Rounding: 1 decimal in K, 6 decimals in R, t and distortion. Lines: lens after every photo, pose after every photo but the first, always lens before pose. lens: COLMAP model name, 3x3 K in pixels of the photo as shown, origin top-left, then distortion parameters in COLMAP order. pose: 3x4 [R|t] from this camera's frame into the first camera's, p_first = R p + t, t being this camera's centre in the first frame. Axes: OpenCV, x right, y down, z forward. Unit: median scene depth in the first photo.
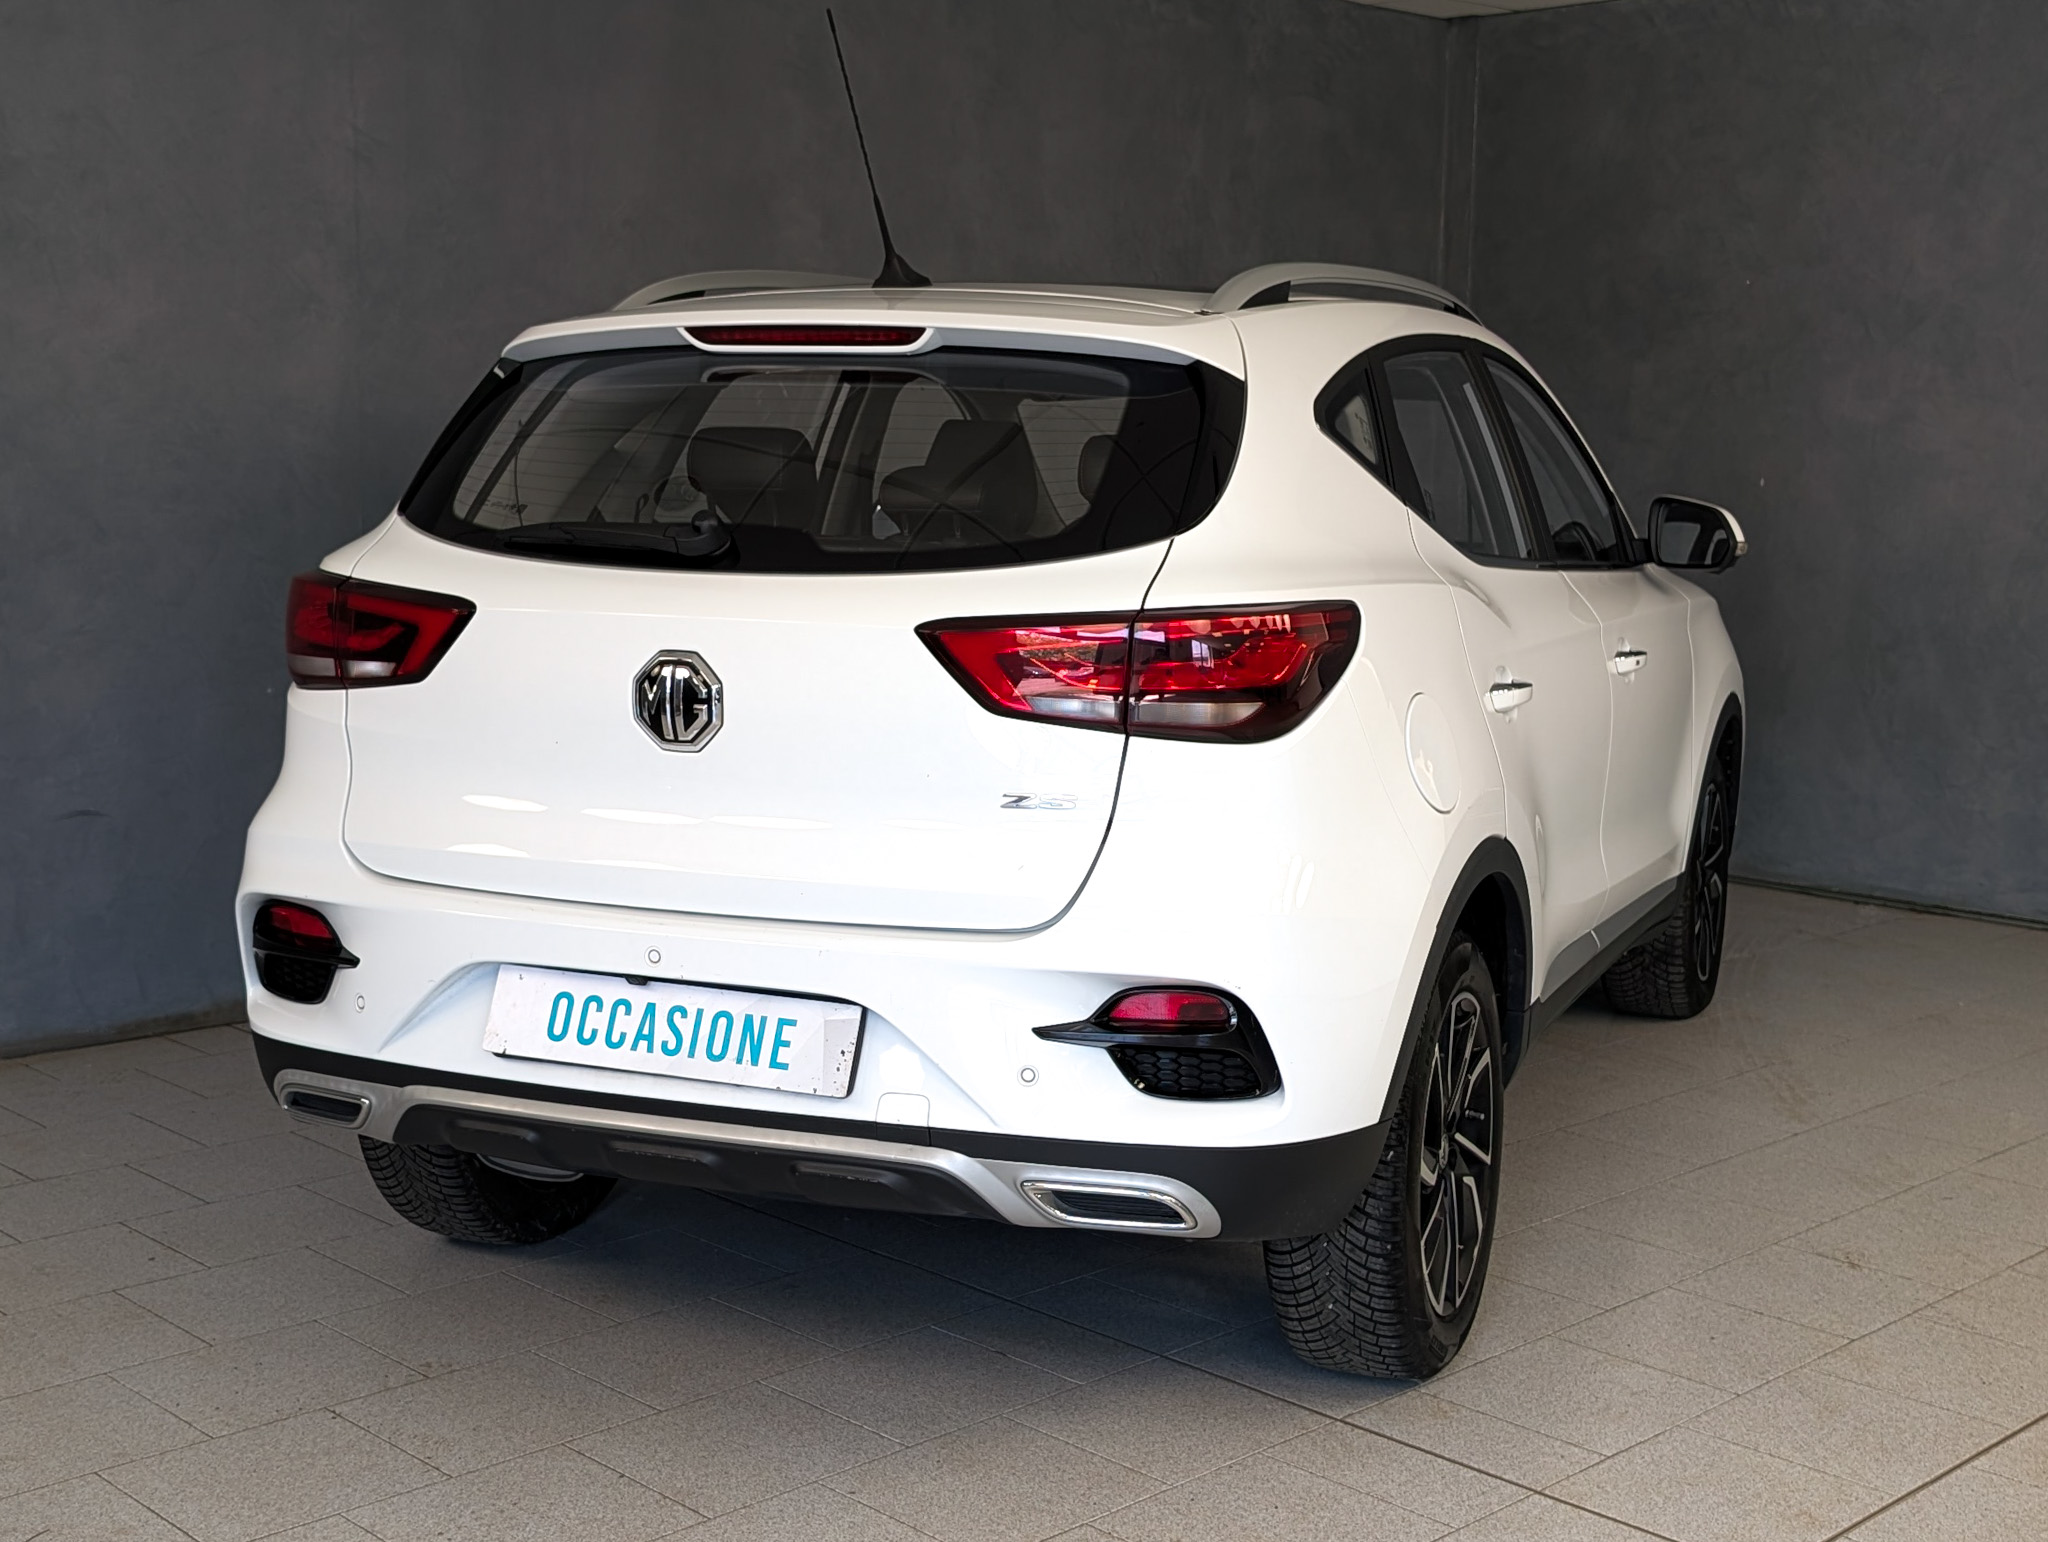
lens RADIAL K [[1433.6, 0, 1024.6], [0, 1433.6, 598.0], [0, 0, 1]] dist [0.049456, -0.005185]
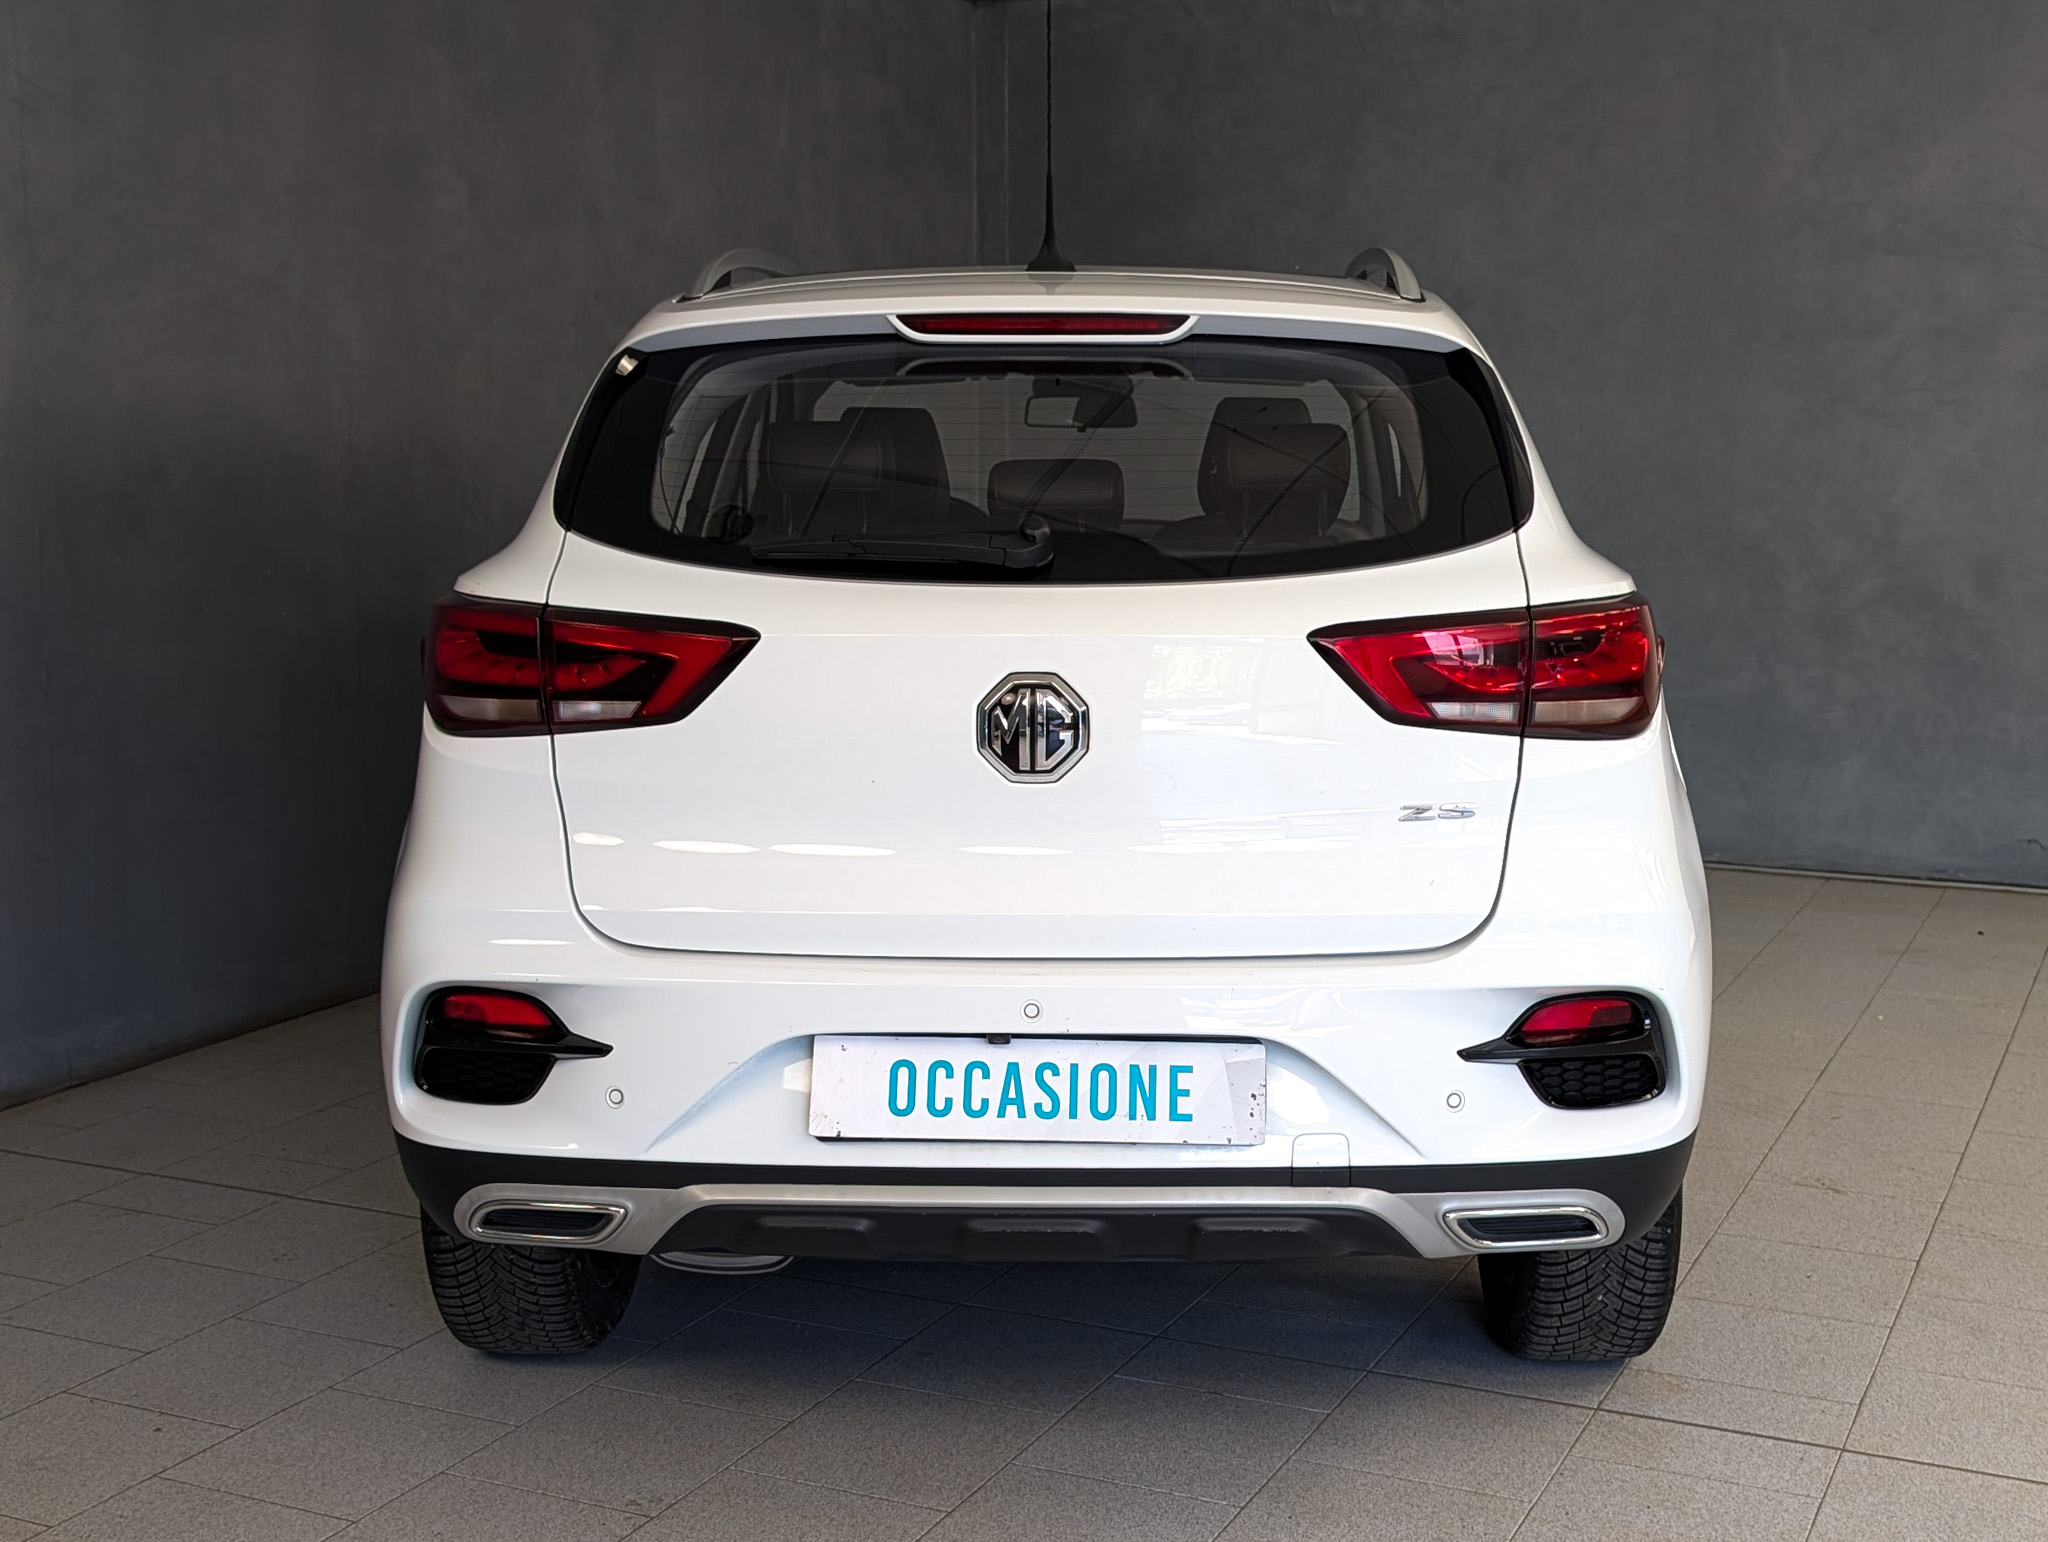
lens RADIAL K [[1468.7, 0, 1023.1], [0, 1468.7, 589.0], [0, 0, 1]] dist [0.067372, -0.042790]
pose [[0.977309, -0.038335, 0.208321, -0.433270], [0.038151, 0.999260, 0.004902, -0.020256], [-0.208355, 0.003157, 0.978048, 0.091919]]
